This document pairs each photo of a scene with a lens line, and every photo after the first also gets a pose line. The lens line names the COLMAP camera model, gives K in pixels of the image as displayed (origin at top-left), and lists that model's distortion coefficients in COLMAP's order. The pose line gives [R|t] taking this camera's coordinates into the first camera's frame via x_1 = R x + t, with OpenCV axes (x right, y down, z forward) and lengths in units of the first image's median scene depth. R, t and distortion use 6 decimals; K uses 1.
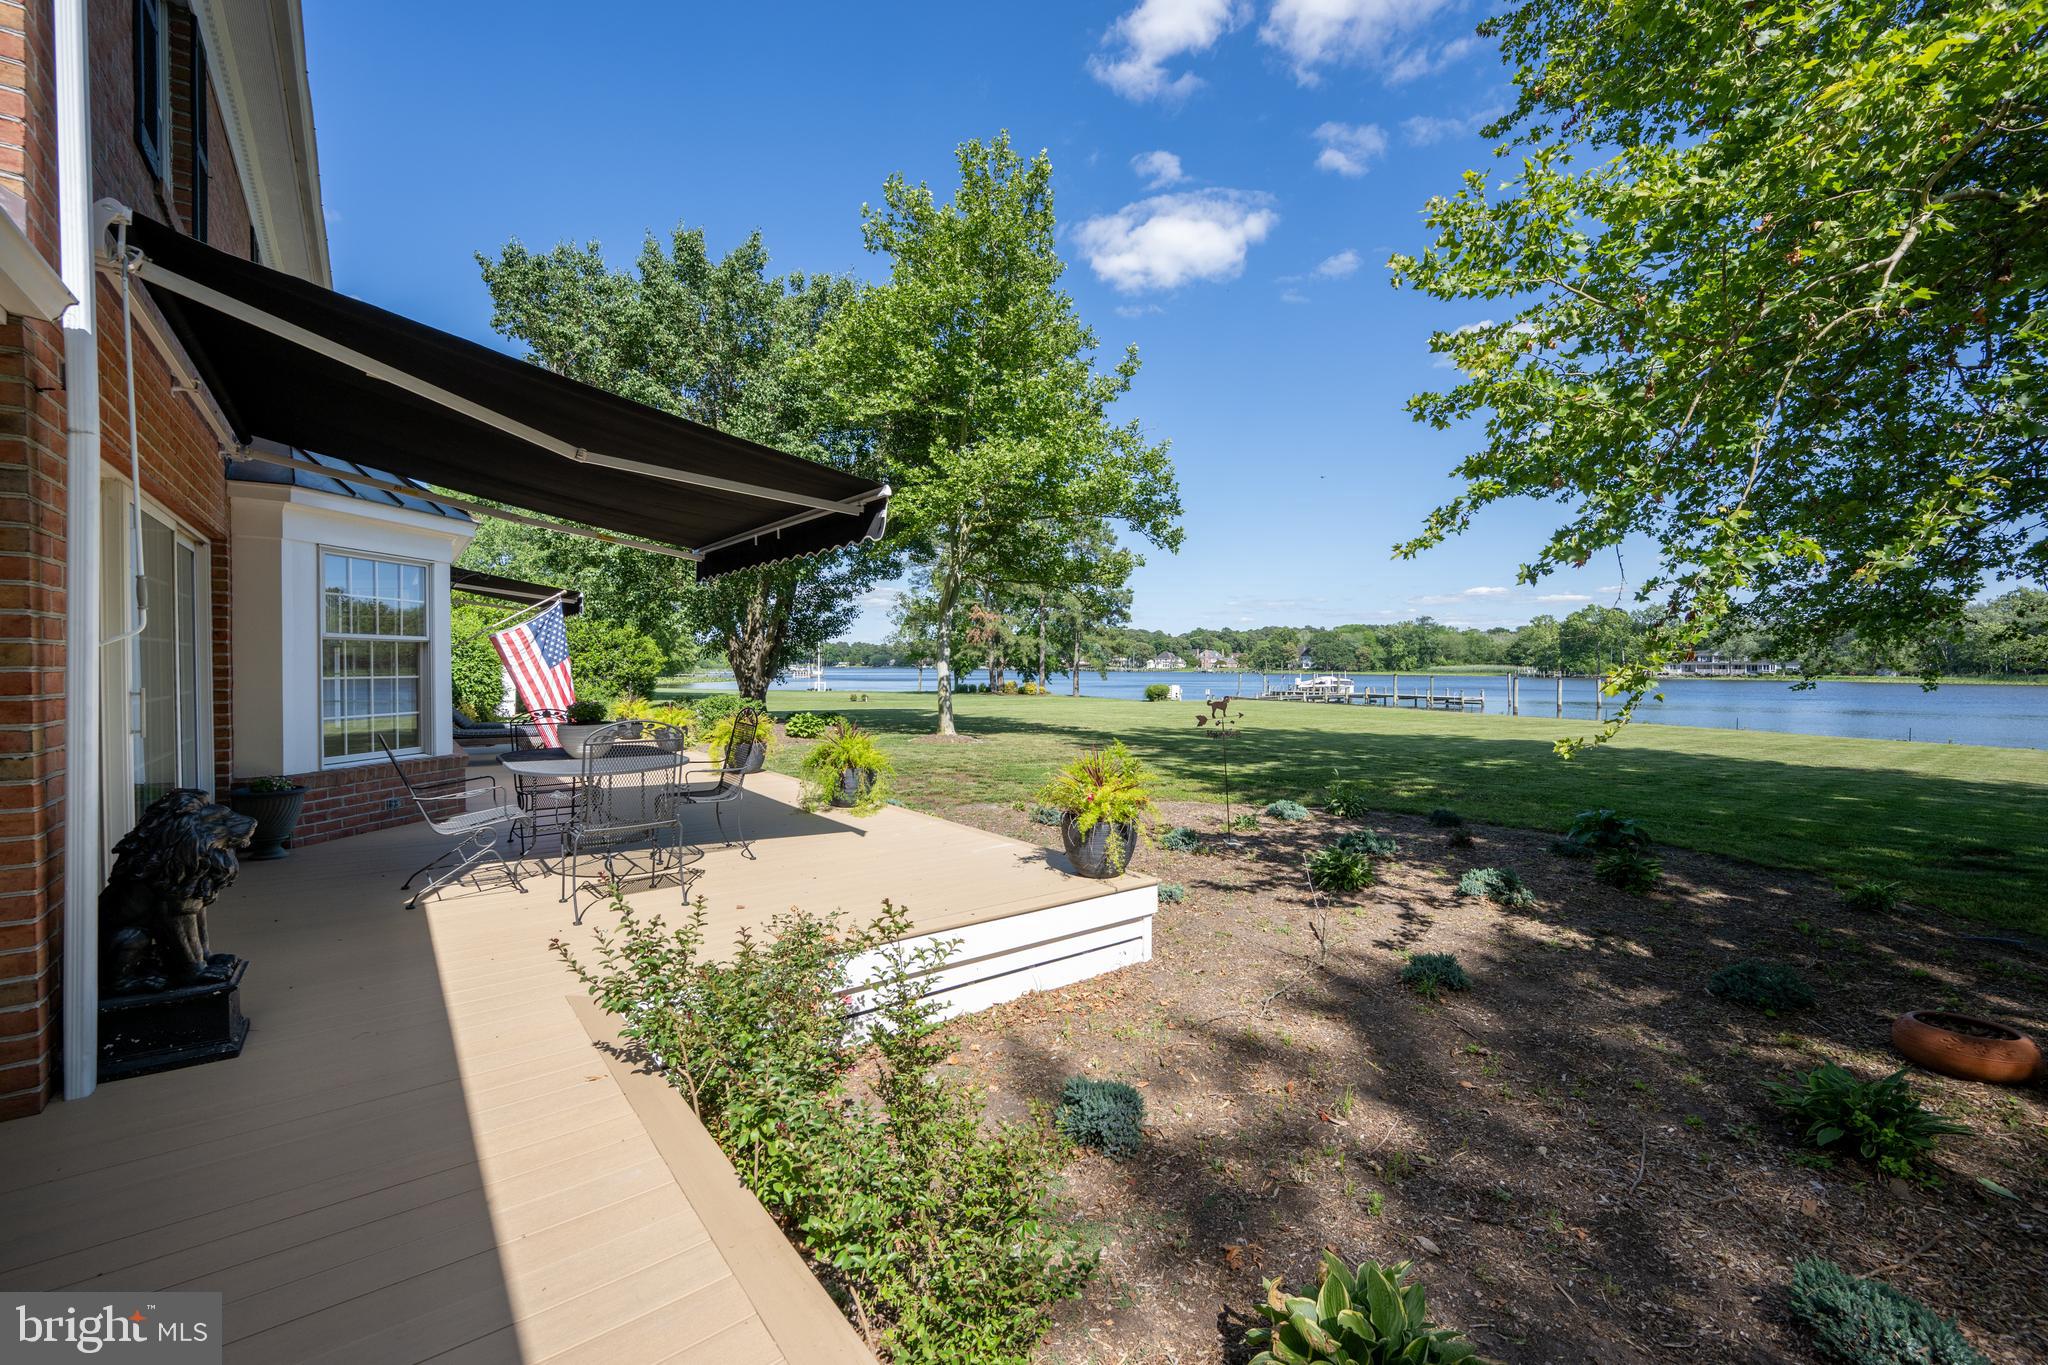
lens RADIAL K [[841.8, 0, 1026.6], [0, 841.8, 675.1], [0, 0, 1]] dist [-0.003524, -0.000018]
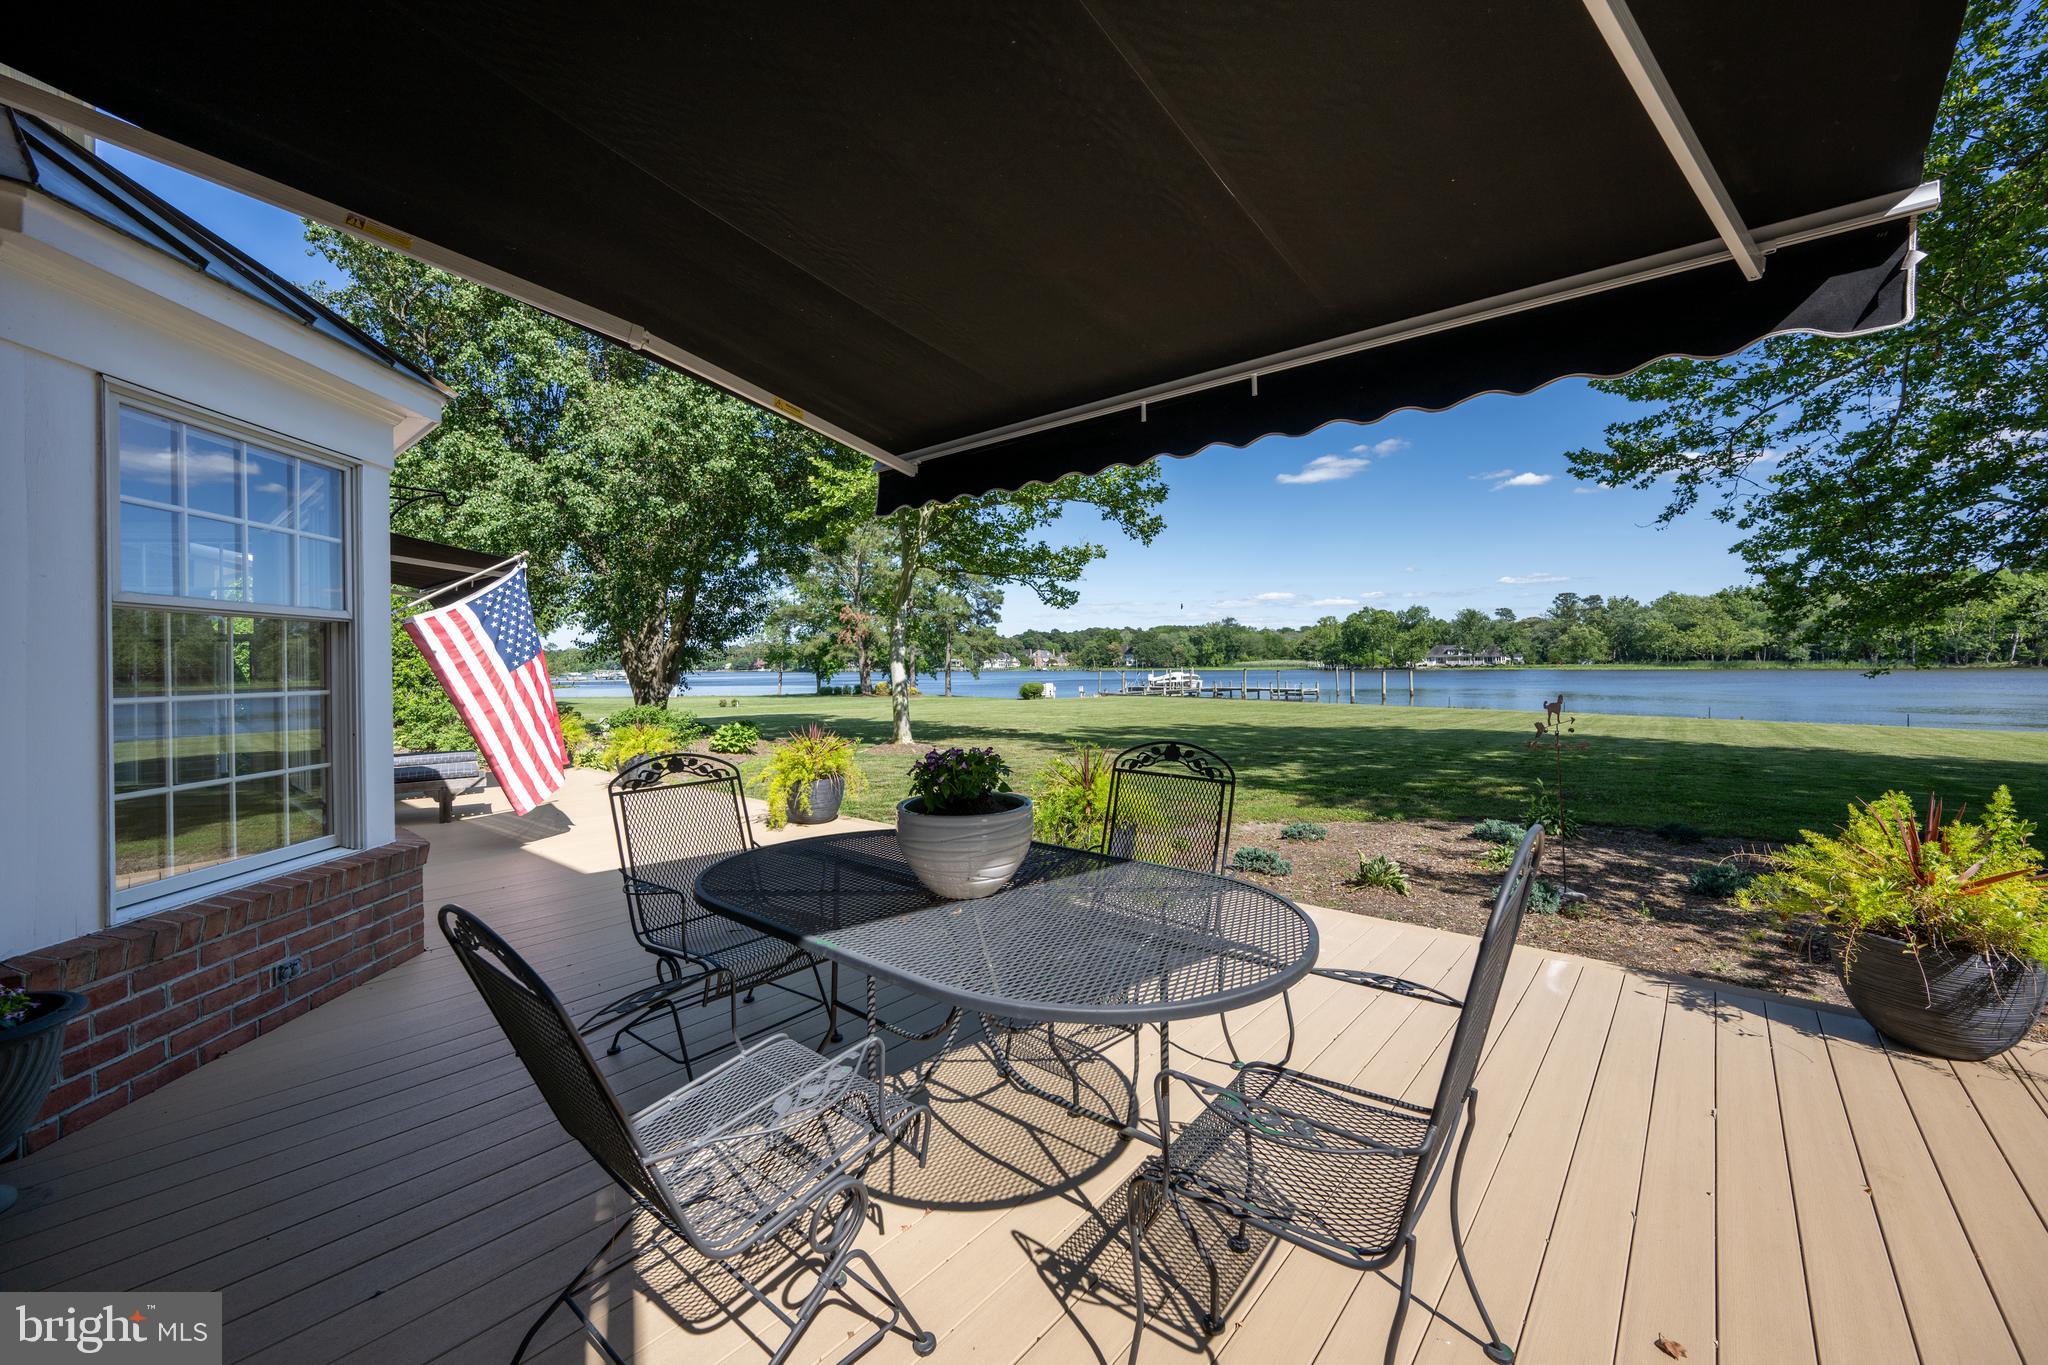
lens RADIAL K [[798.8, 0, 1025.4], [0, 798.8, 659.9], [0, 0, 1]] dist [0.002883, -0.000076]
pose [[0.980052, -0.013982, 0.198249, -0.039902], [0.017721, 0.999697, -0.017101, -0.000202], [-0.197950, 0.020273, 0.980003, 0.043942]]
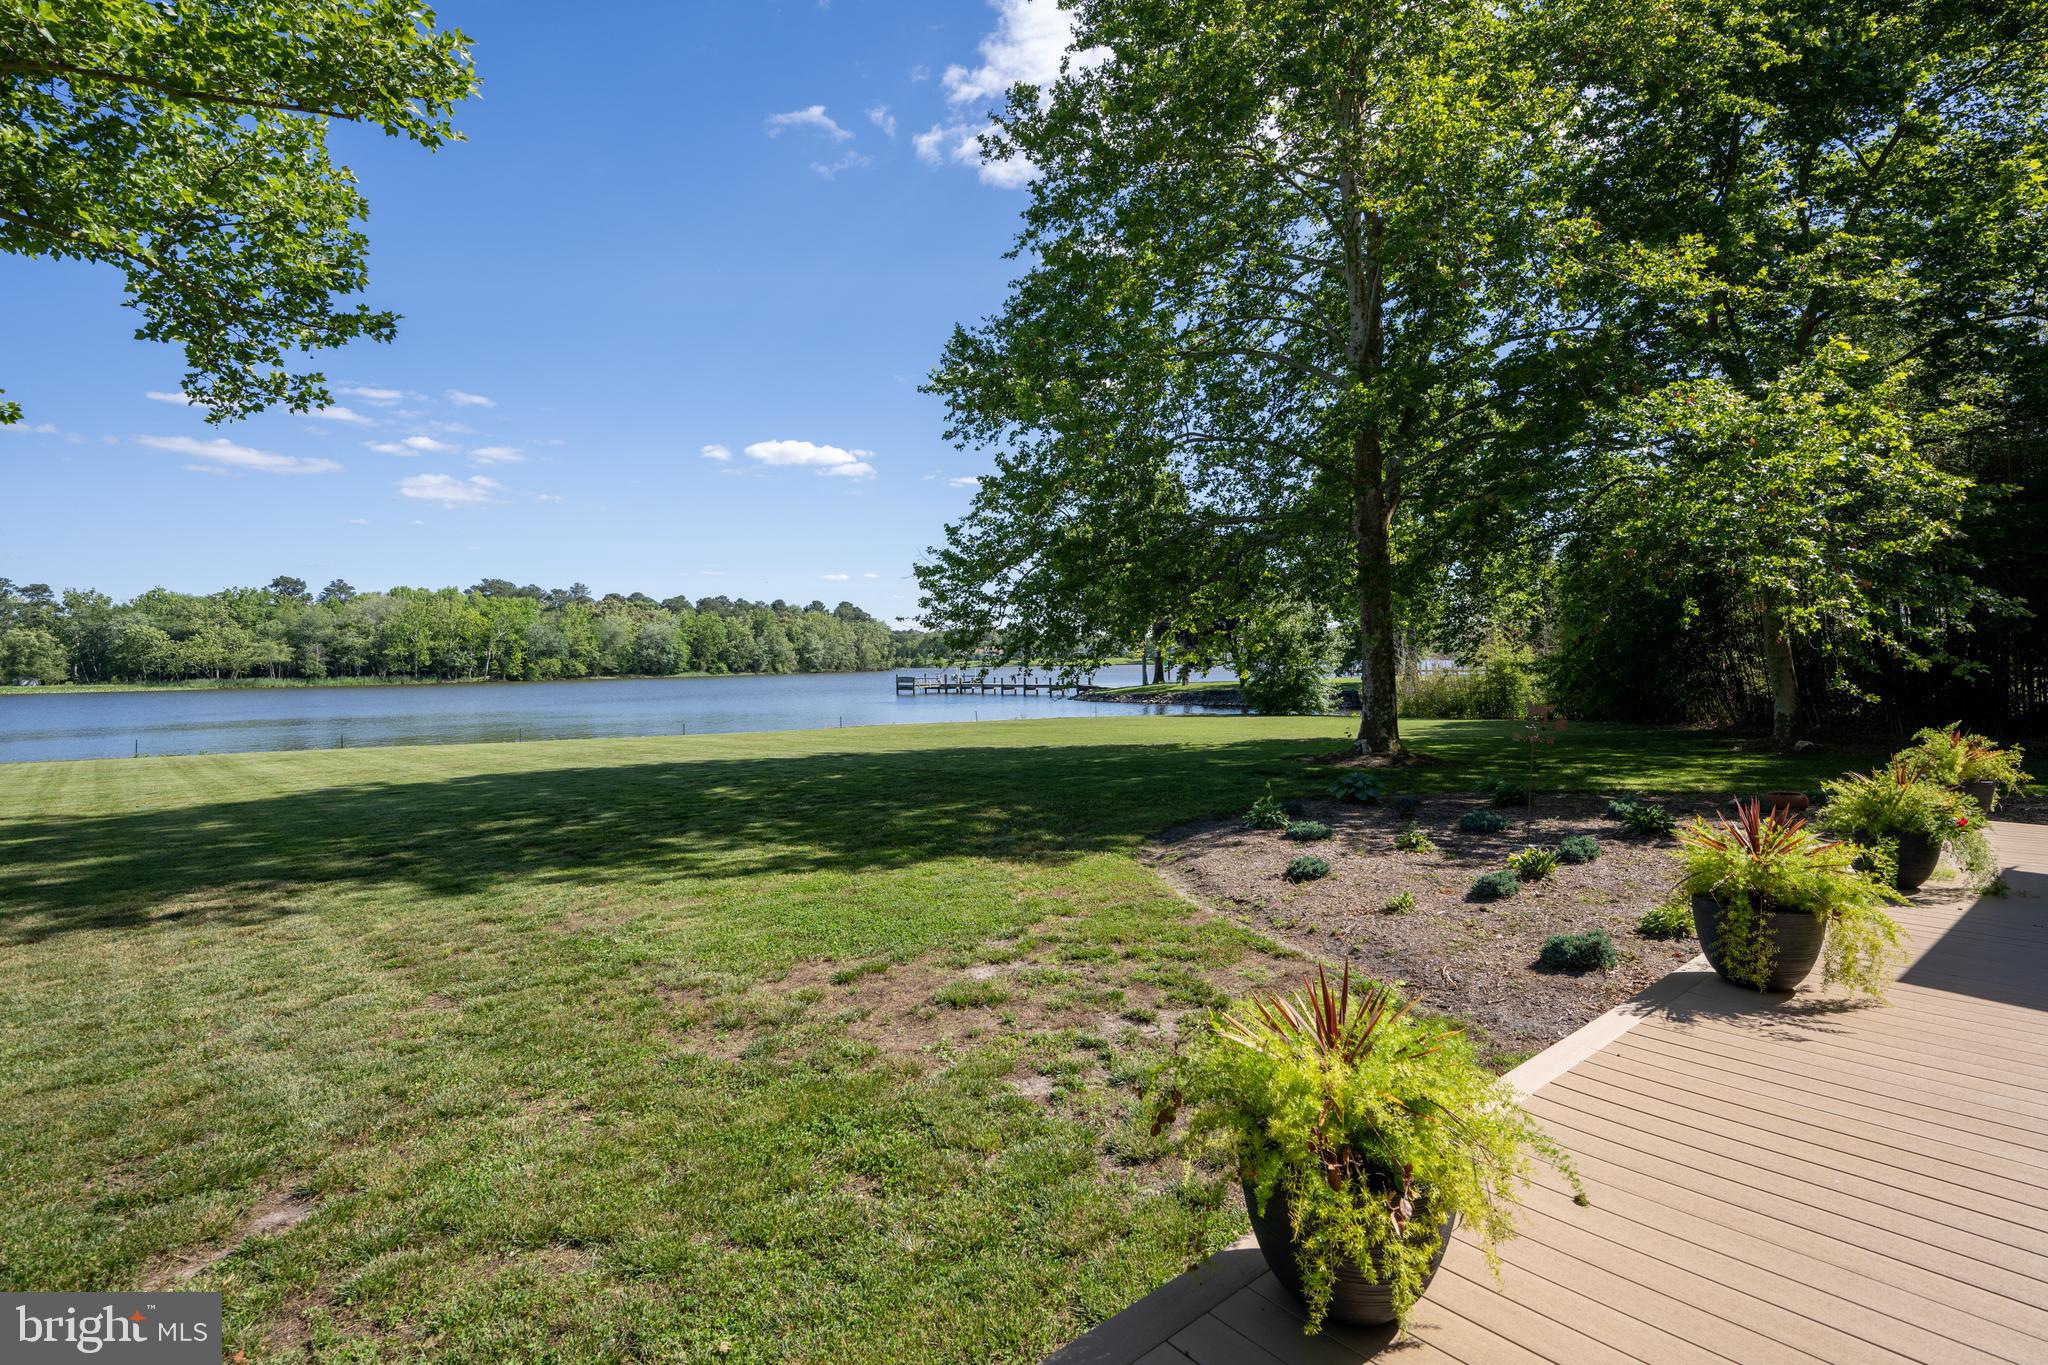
lens RADIAL K [[1007.7, 0, 1043.3], [0, 1007.7, 682.5], [0, 0, 1]] dist [-0.003523, 0.001187]
pose [[-0.058892, -0.026371, 0.997916, -0.102252], [0.028195, 0.999208, 0.028069, -0.004893], [-0.997866, 0.029789, -0.058101, 0.182004]]
